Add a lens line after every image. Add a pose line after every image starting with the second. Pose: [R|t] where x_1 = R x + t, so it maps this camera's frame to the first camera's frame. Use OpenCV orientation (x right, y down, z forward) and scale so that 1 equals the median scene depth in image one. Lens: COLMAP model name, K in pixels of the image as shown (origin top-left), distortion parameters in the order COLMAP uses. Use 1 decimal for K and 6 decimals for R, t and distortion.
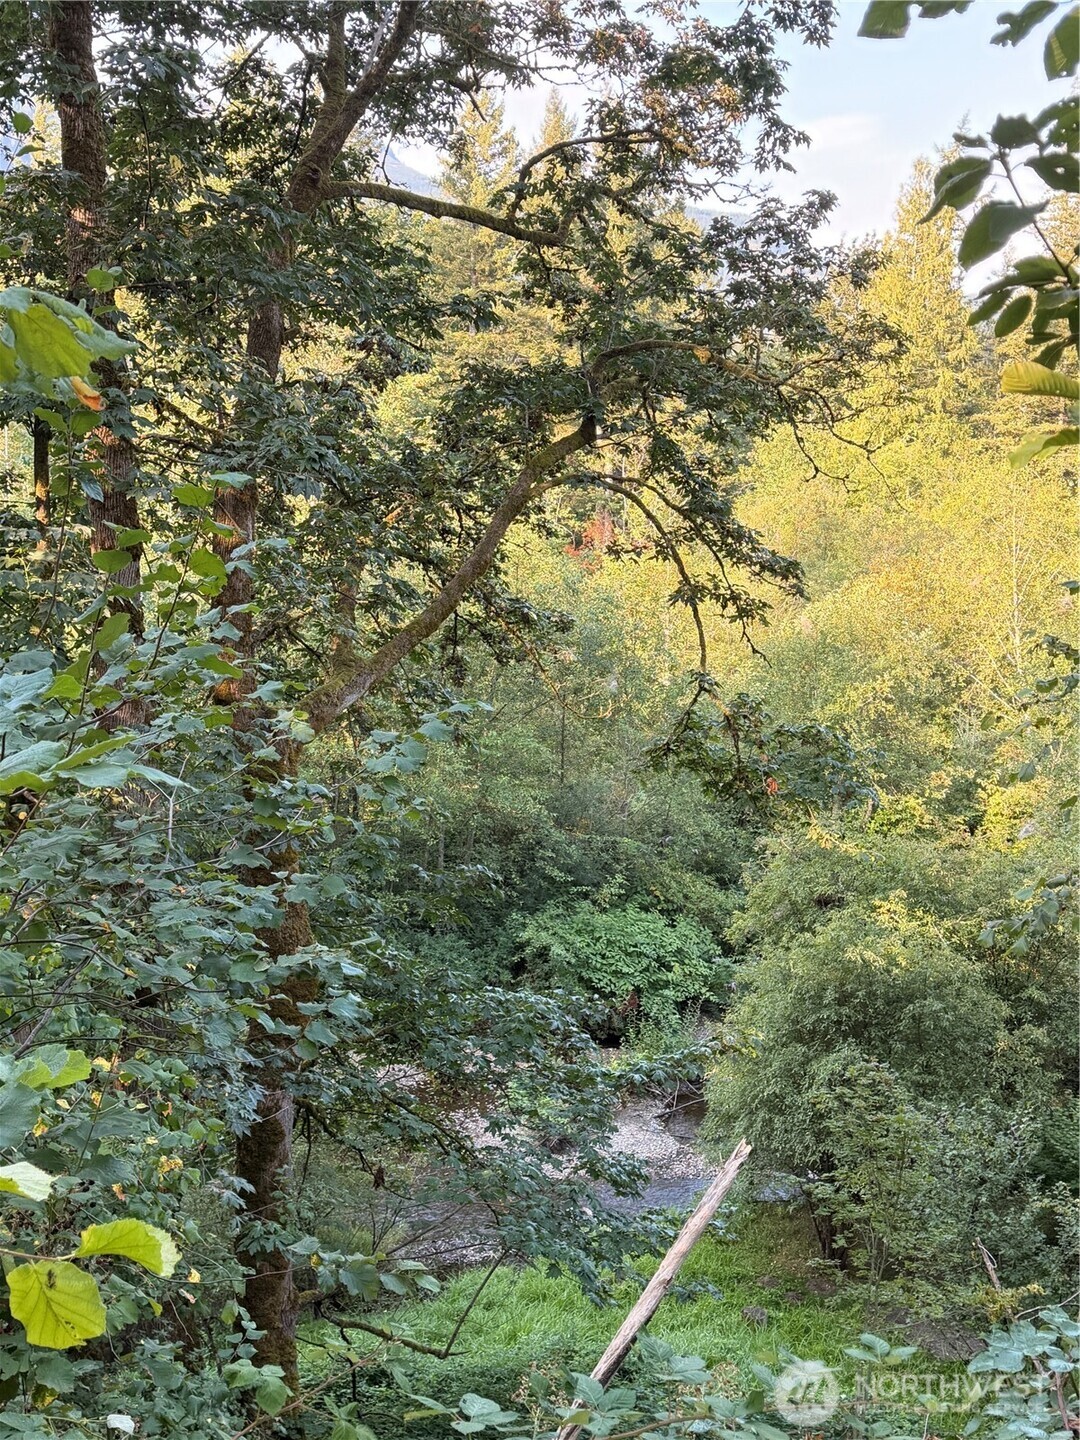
lens RADIAL K [[1759.8, 0, 538.9], [0, 1759.8, 716.1], [0, 0, 1]] dist [0.117438, 0.000000]
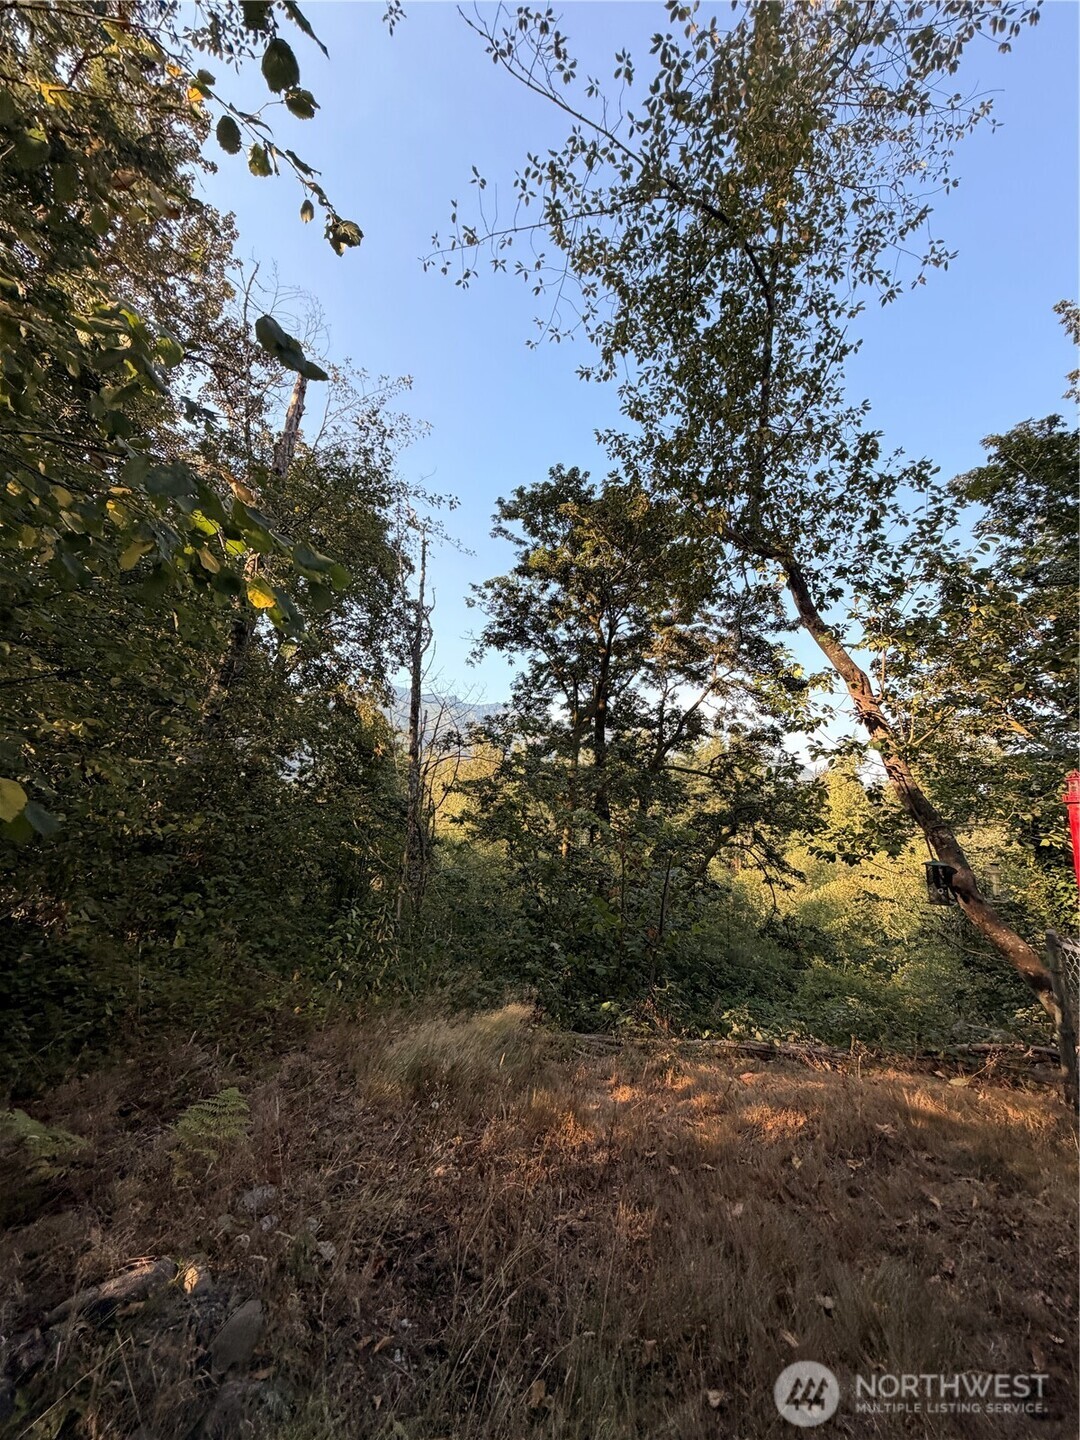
lens RADIAL K [[572.2, 0, 537.5], [0, 572.2, 717.6], [0, 0, 1]] dist [-0.001001, -0.000635]
pose [[0.957505, -0.036780, -0.286063, -0.011761], [-0.062635, 0.941648, -0.330721, 0.023860], [0.281535, 0.334584, 0.899328, -0.190401]]
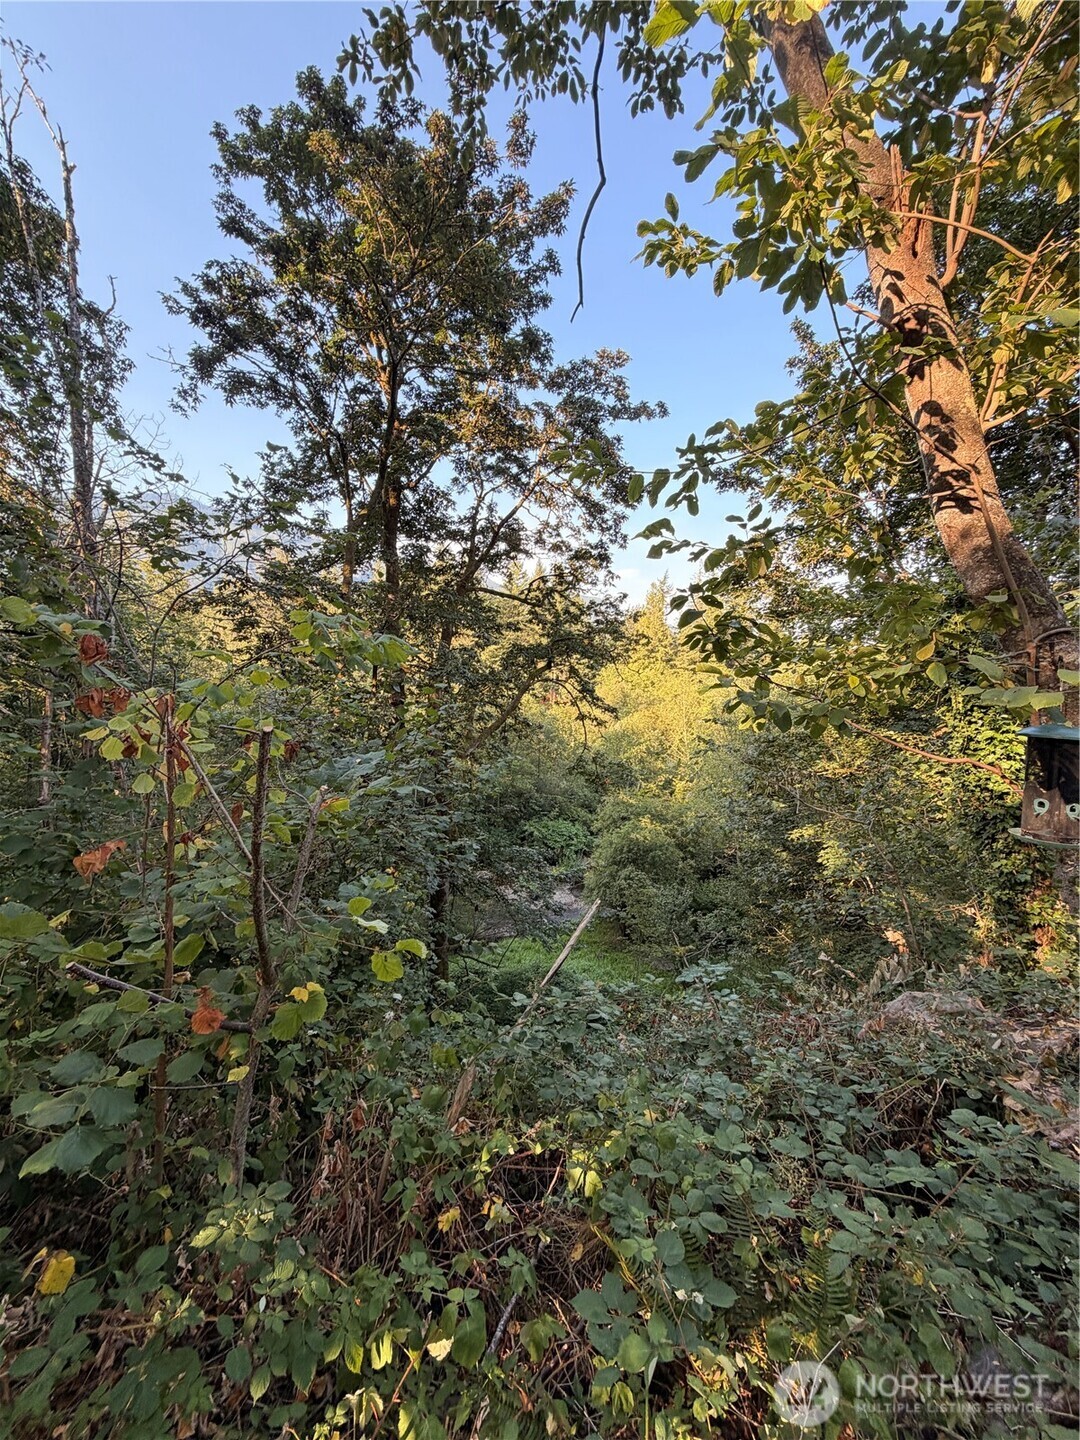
lens RADIAL K [[572.2, 0, 538.4], [0, 572.2, 713.2], [0, 0, 1]] dist [-0.001001, -0.000635]
pose [[0.999766, 0.017691, 0.012455, -0.002498], [-0.016733, 0.997174, -0.073238, -0.002427], [-0.013715, 0.073013, 0.997237, 0.000232]]
